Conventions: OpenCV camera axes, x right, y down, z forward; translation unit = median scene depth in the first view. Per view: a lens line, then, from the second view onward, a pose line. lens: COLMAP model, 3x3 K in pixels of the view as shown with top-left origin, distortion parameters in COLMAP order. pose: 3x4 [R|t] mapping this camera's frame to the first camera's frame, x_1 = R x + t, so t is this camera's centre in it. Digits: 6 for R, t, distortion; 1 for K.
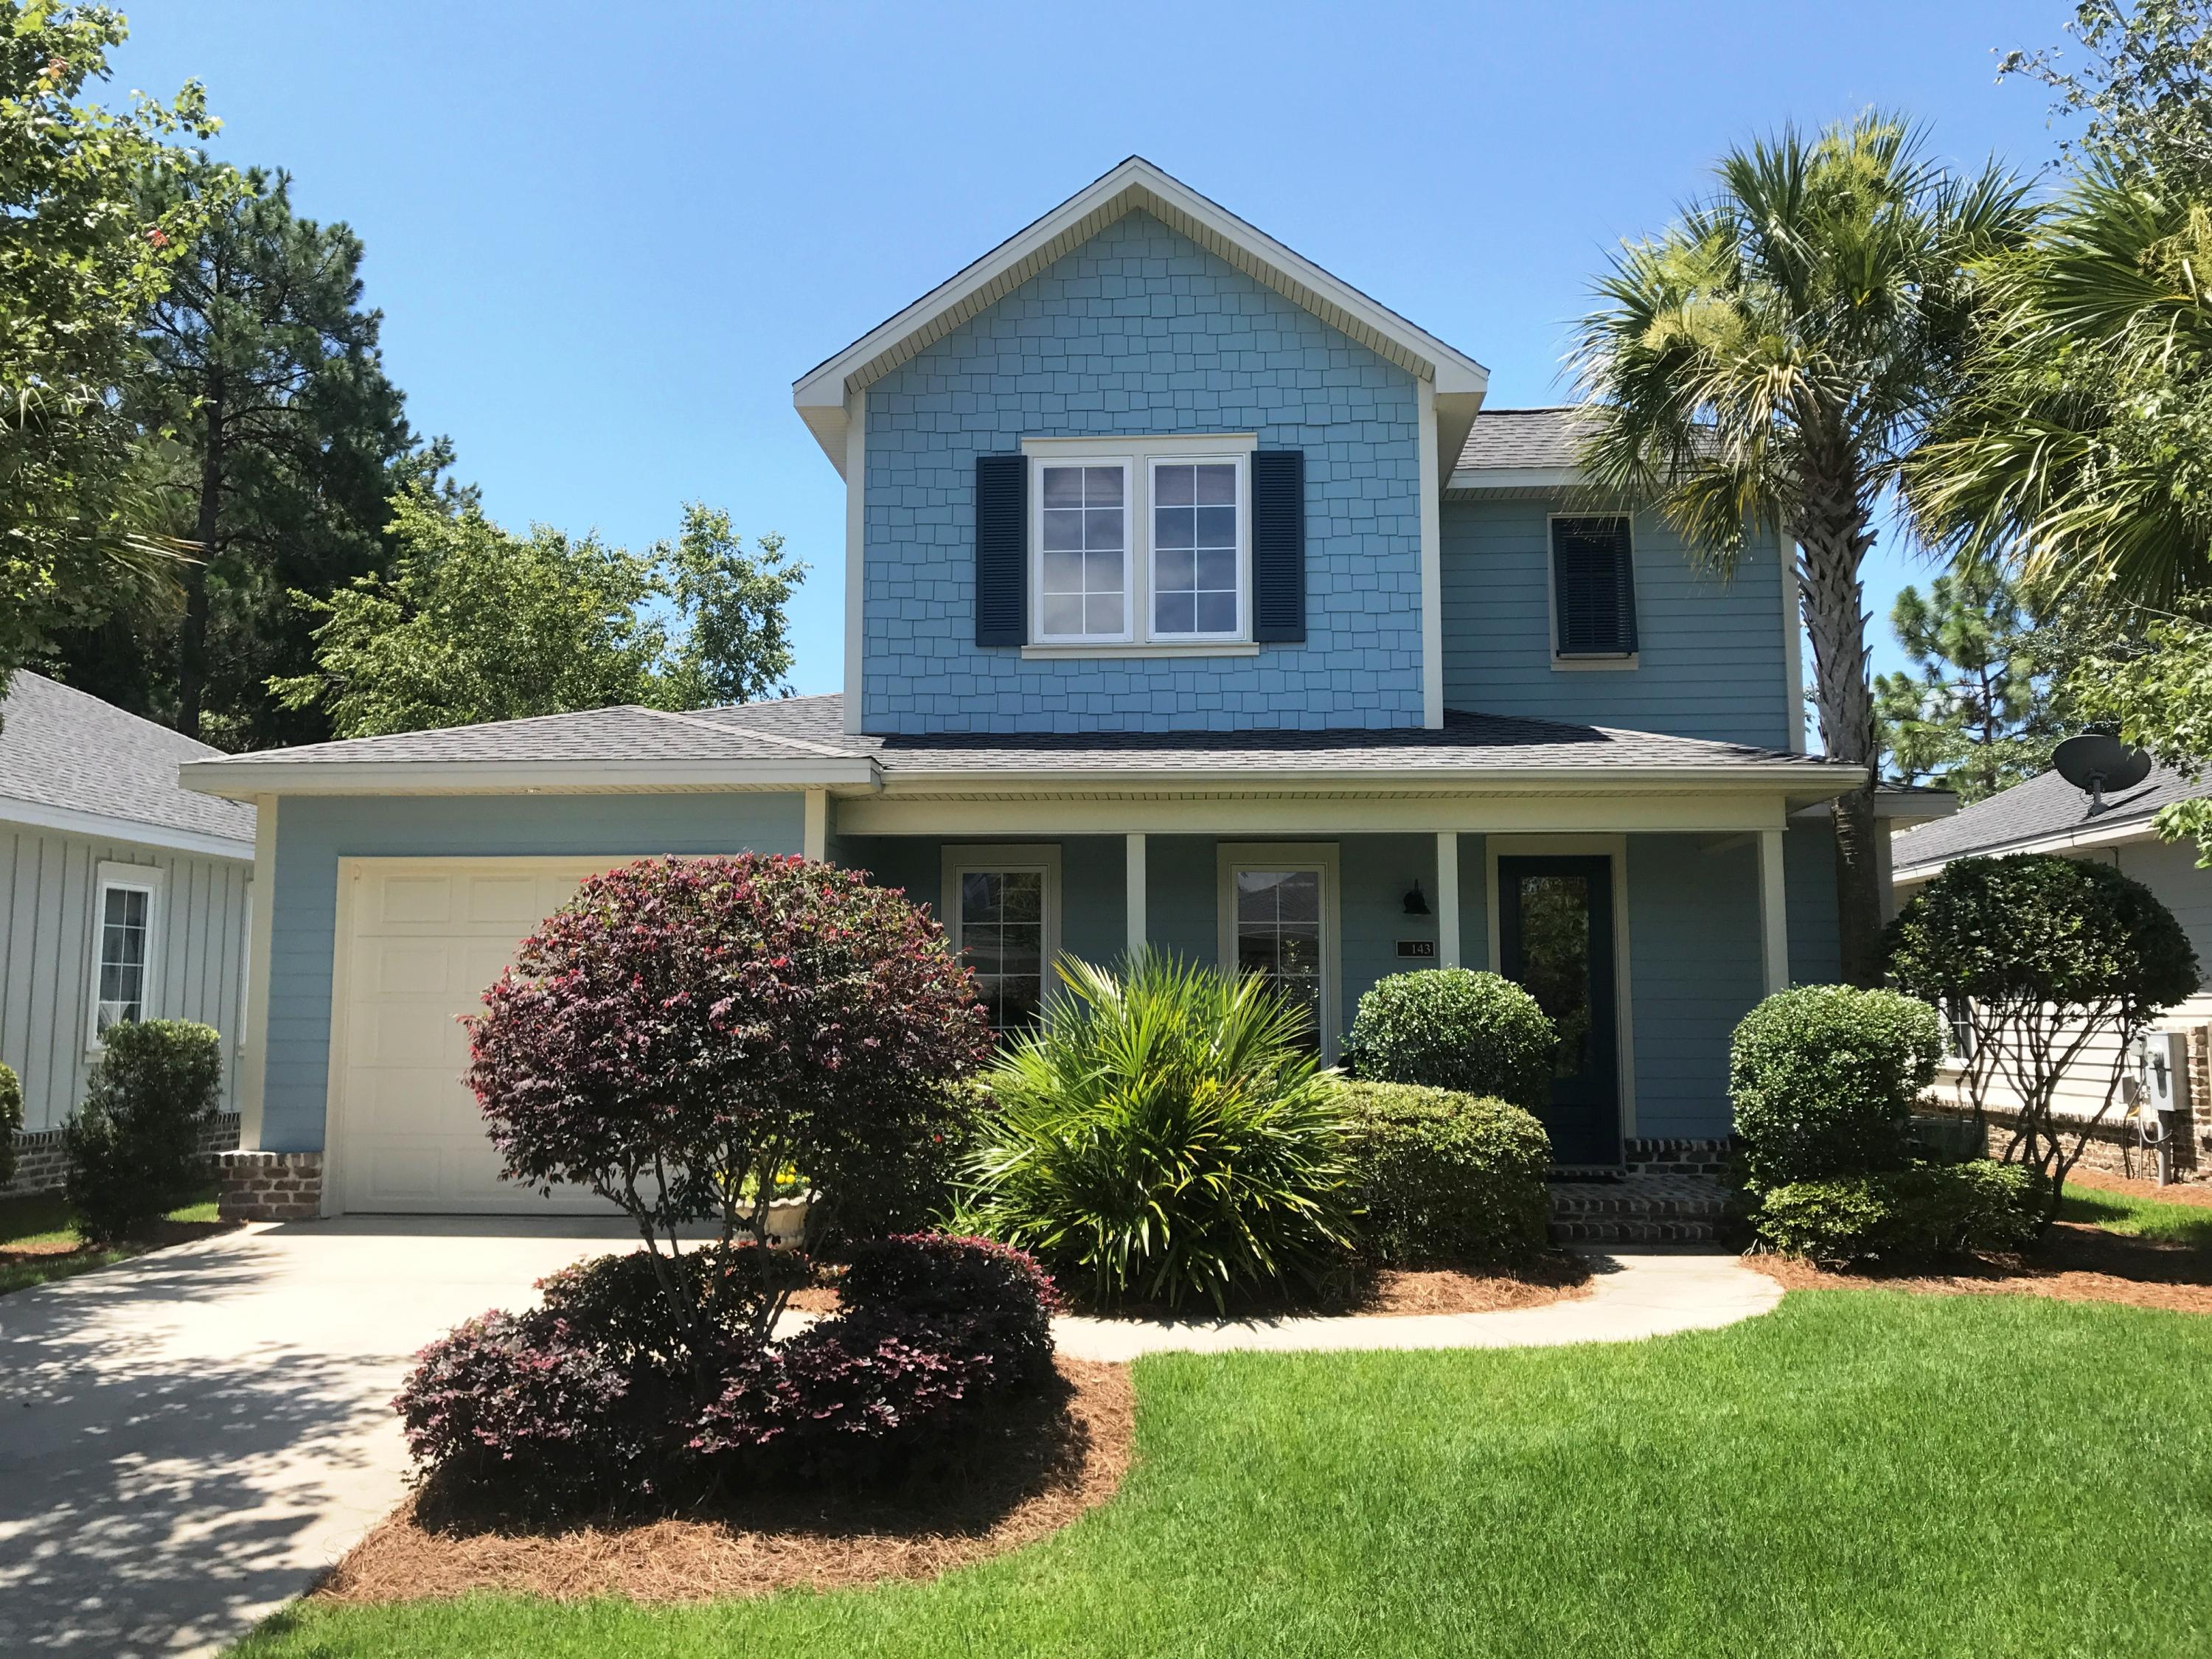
lens RADIAL K [[1810.3, 0, 1118.1], [0, 1810.3, 841.1], [0, 0, 1]] dist [0.009660, -0.000457]
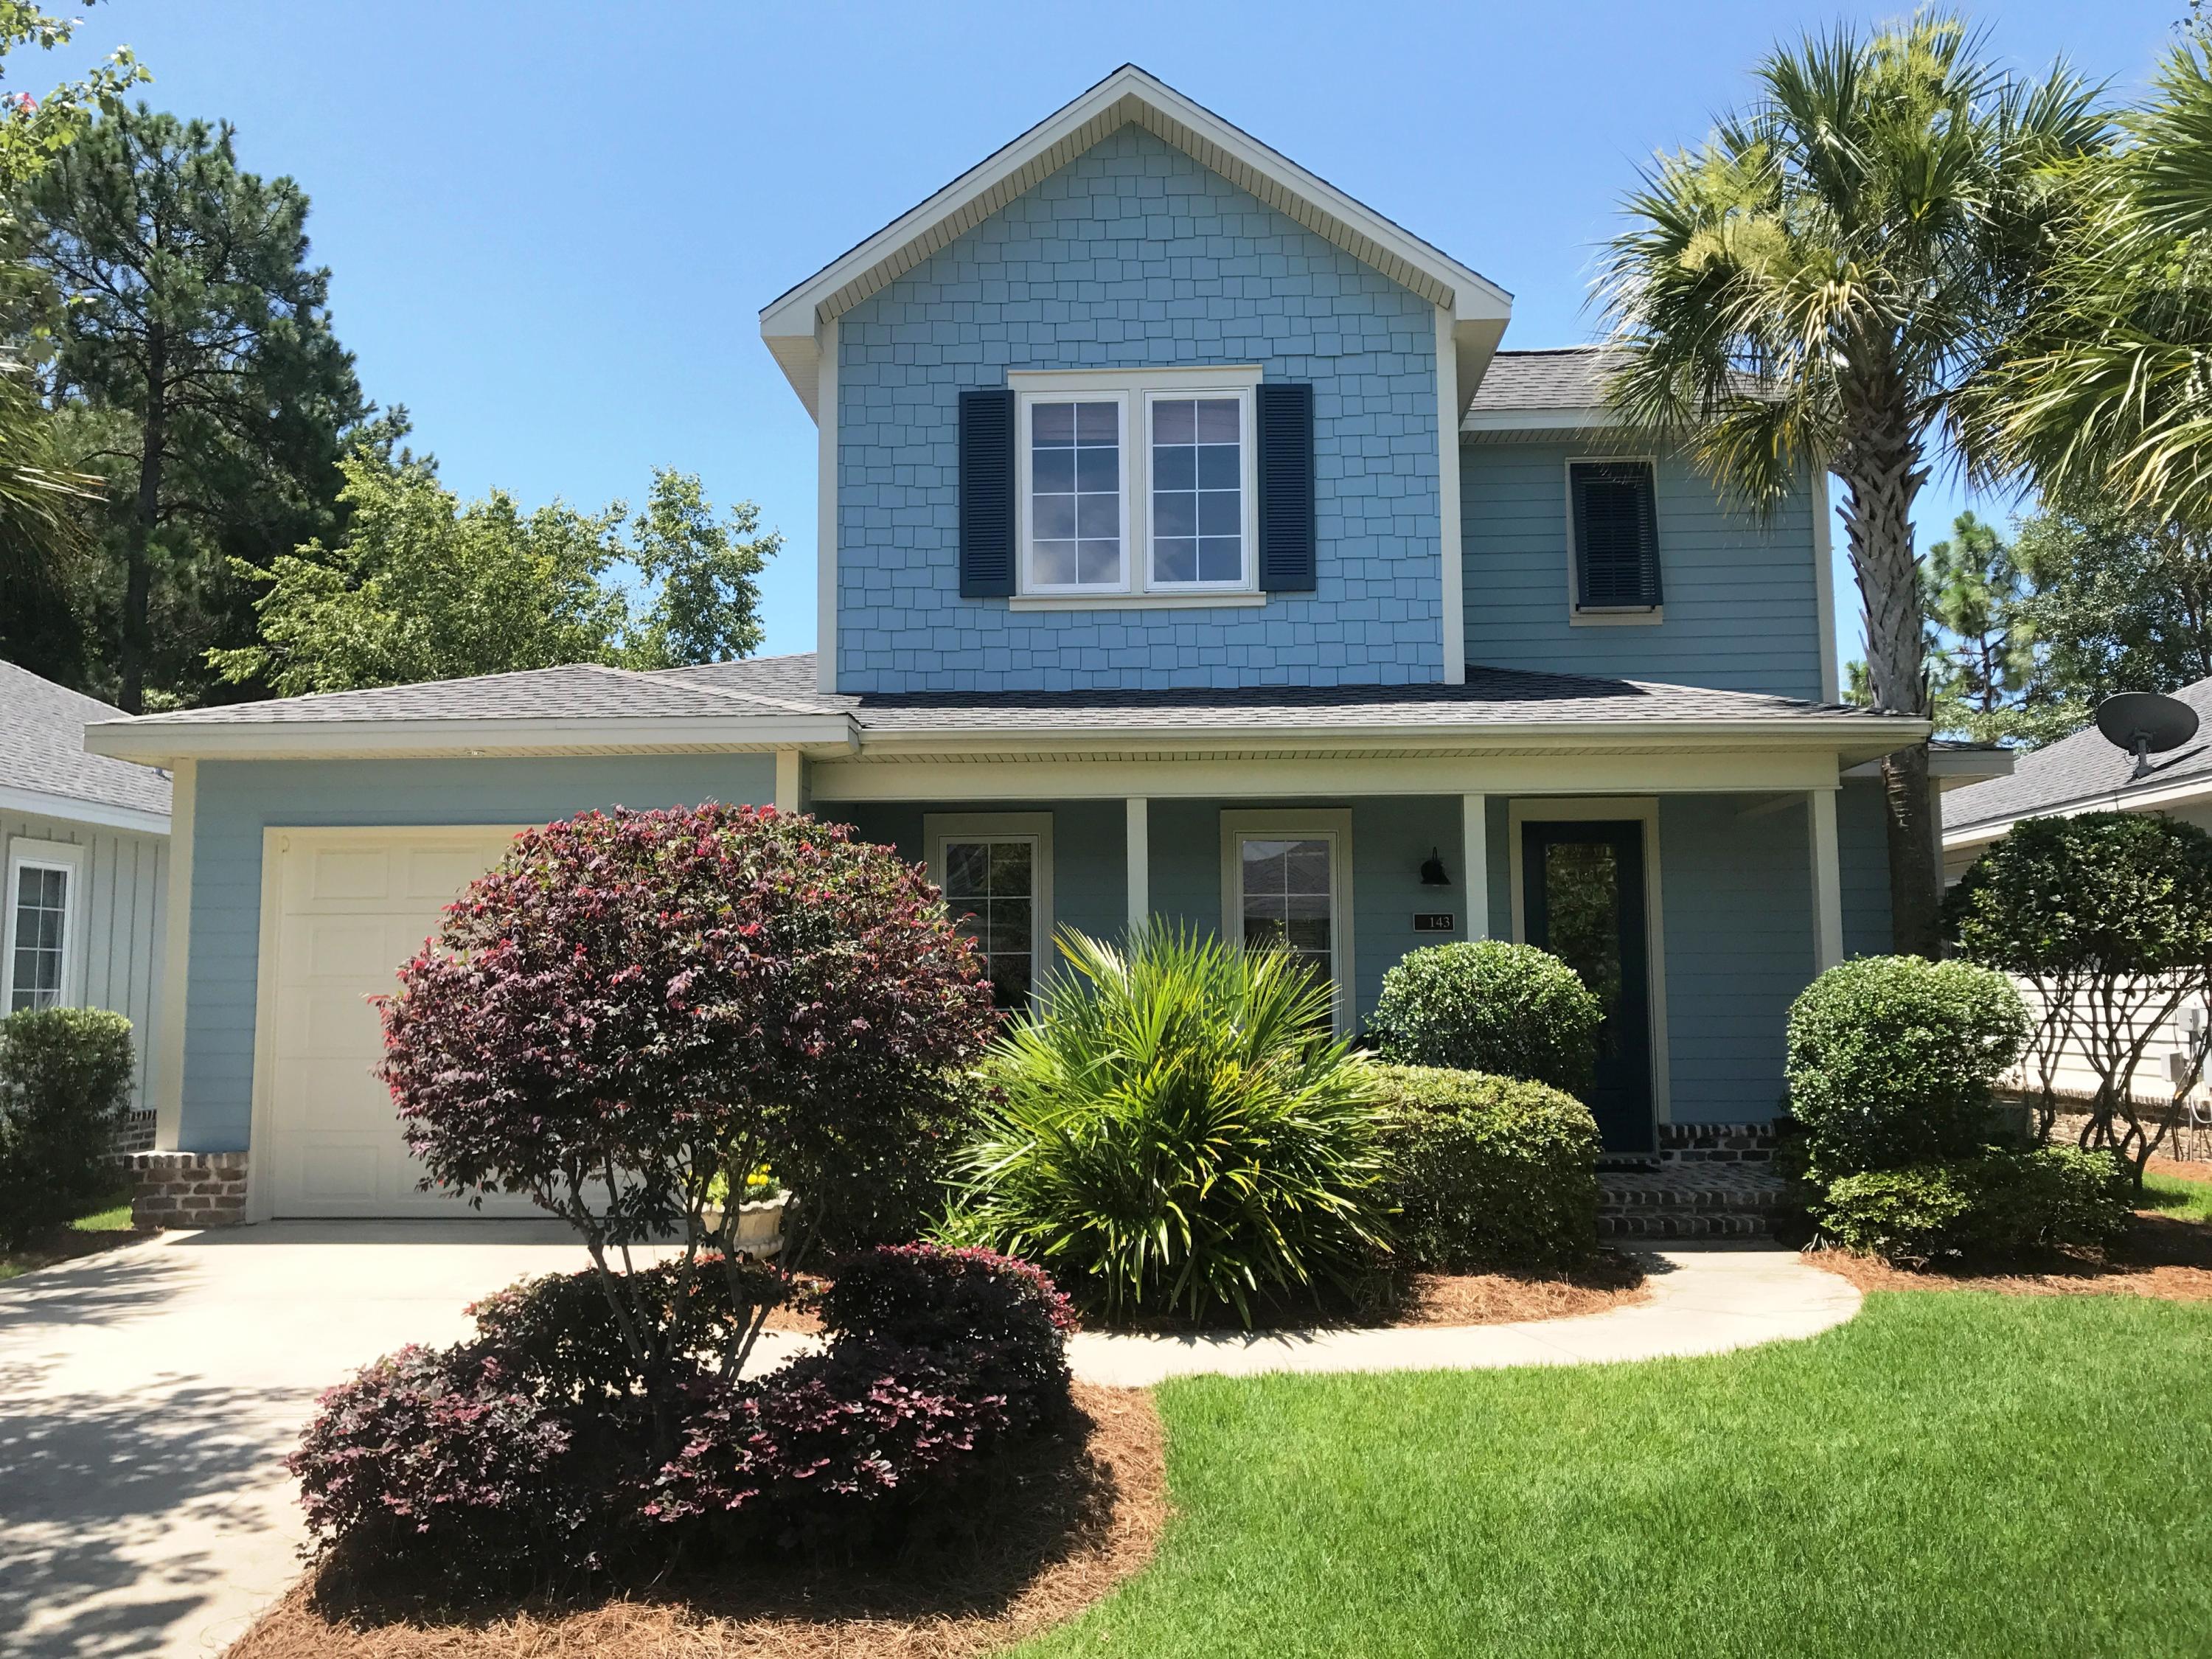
lens RADIAL K [[1814.8, 0, 1102.6], [0, 1814.8, 819.6], [0, 0, 1]] dist [0.002719, 0.012178]
pose [[0.999946, -0.006838, 0.007788, -0.016252], [0.006863, 0.999971, -0.003150, 0.010963], [-0.007766, 0.003204, 0.999965, 0.086646]]
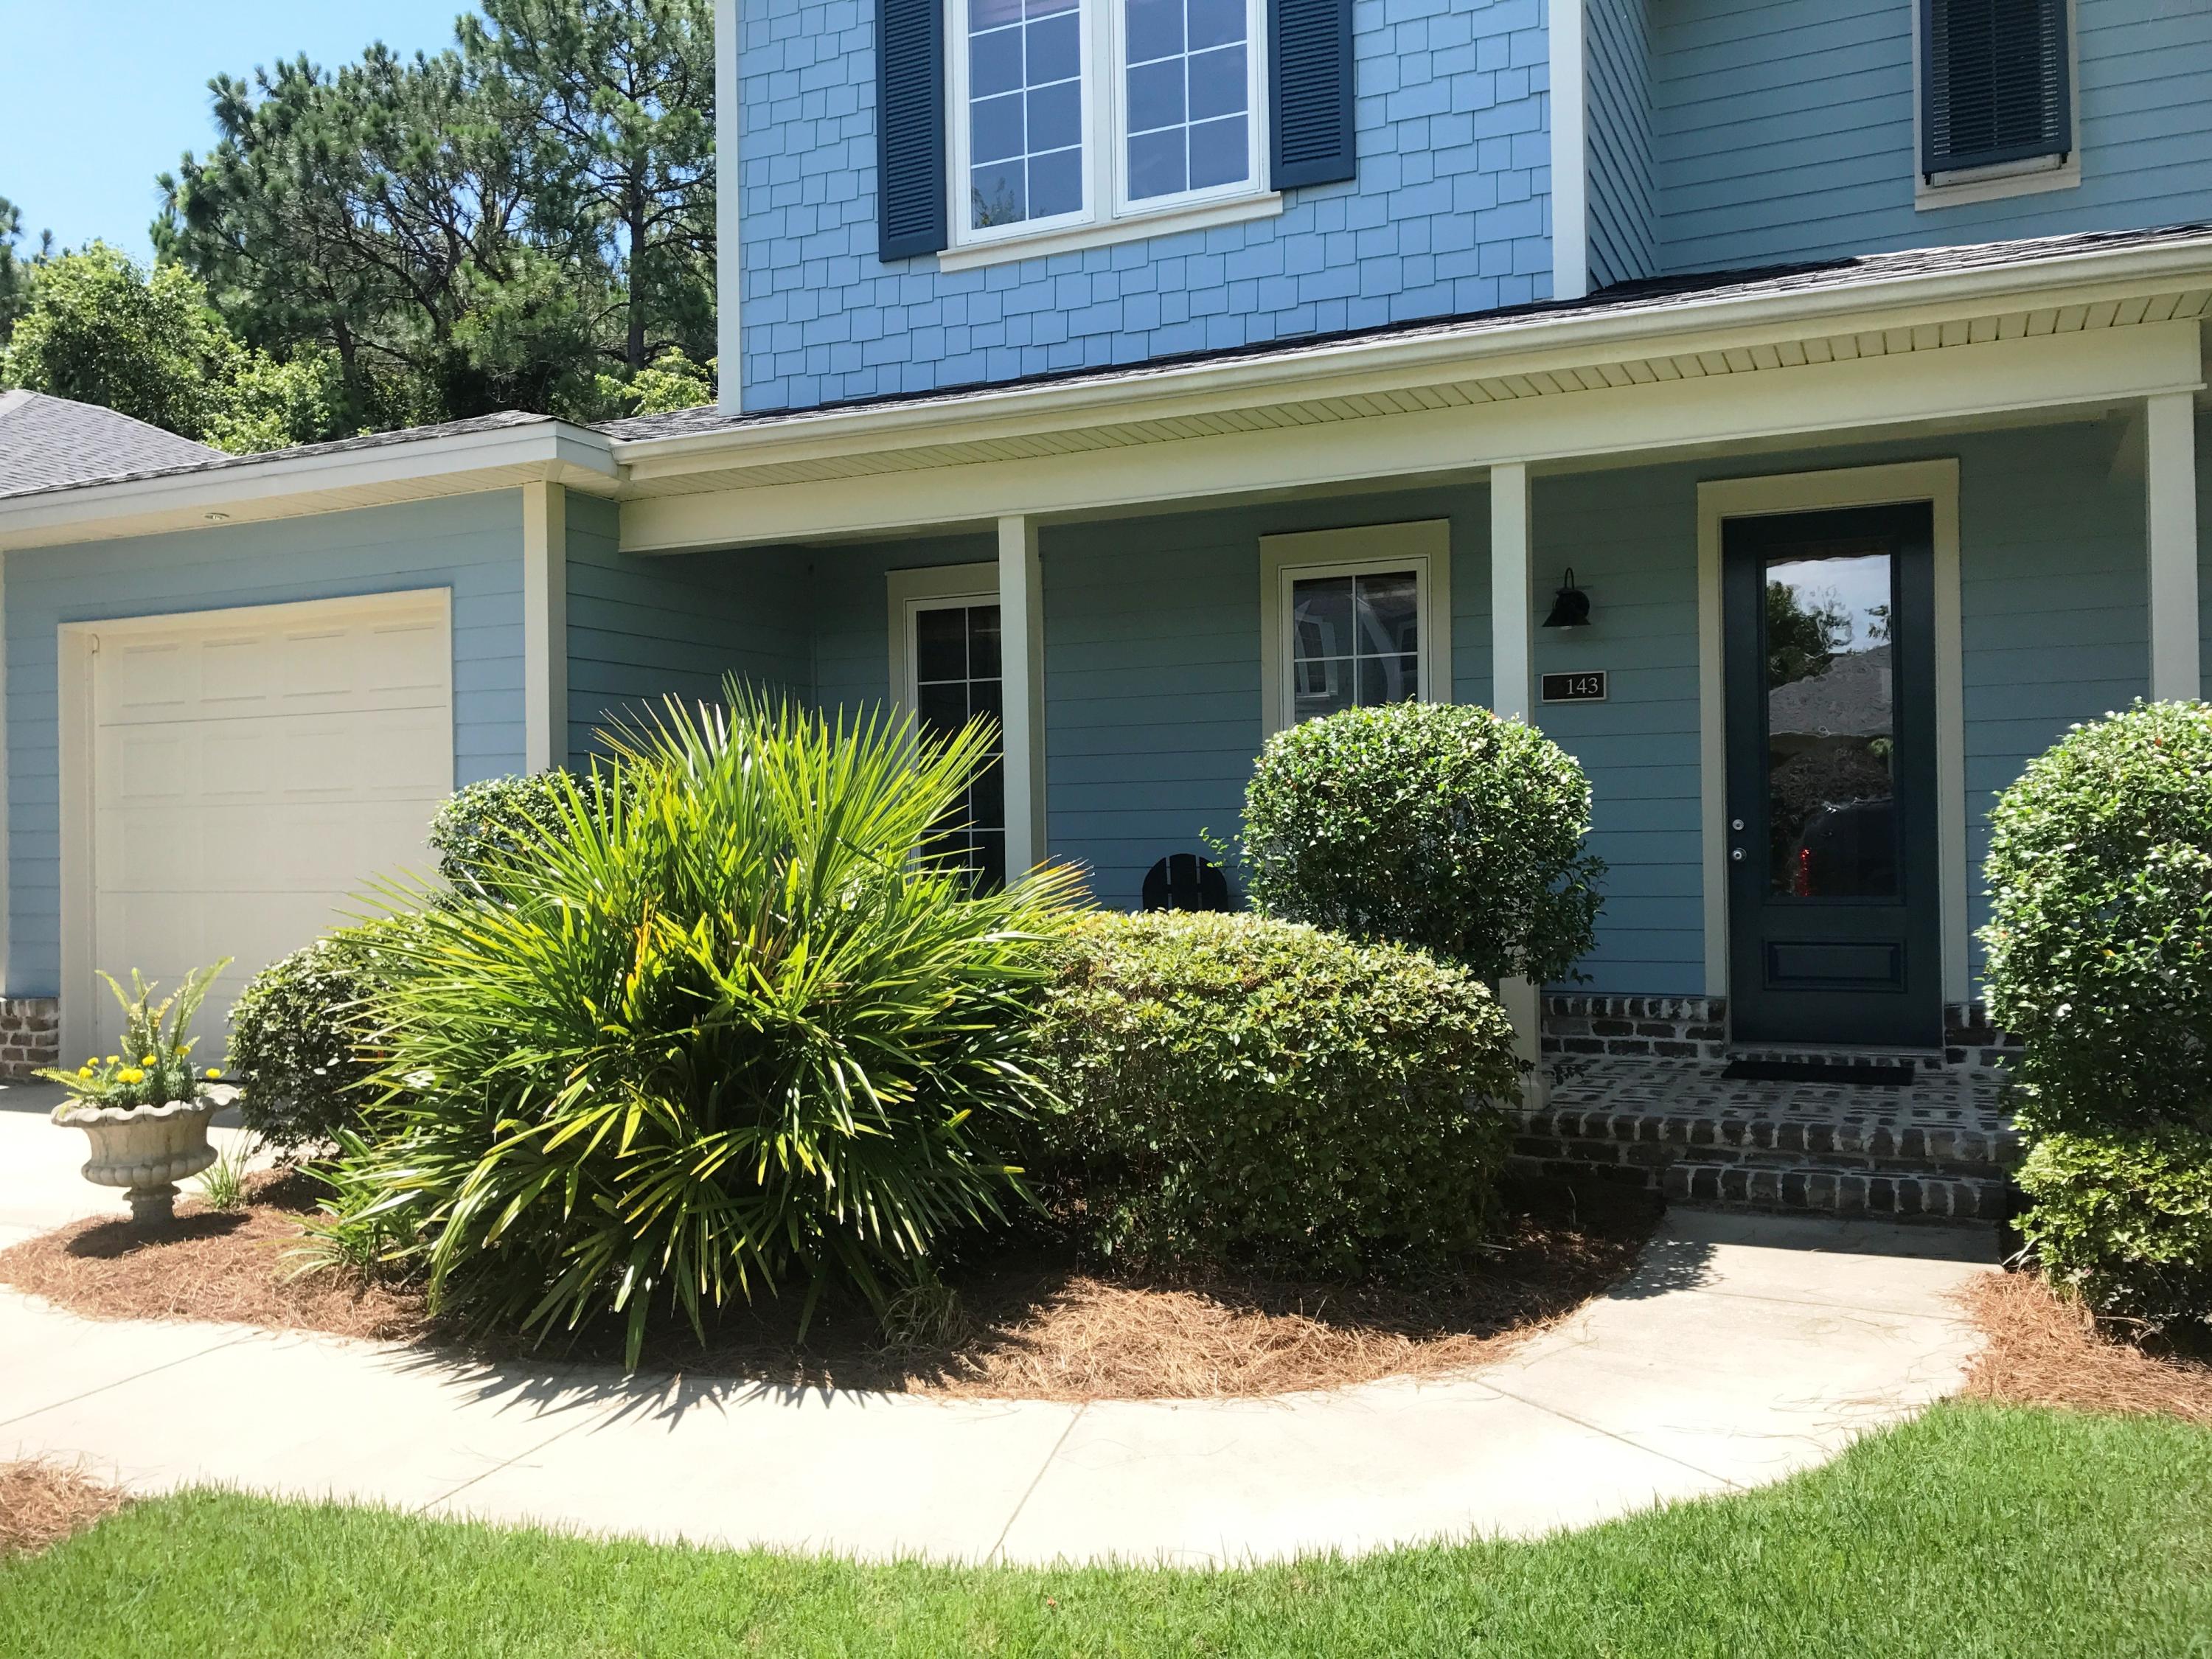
lens RADIAL K [[1708.0, 0, 1294.7], [0, 1708.0, 825.9], [0, 0, 1]] dist [0.000446, 0.000934]
pose [[0.923387, -0.019079, -0.383396, 0.354804], [0.056815, 0.994557, 0.087343, 0.062799], [0.379643, -0.102434, 0.919445, 0.534984]]
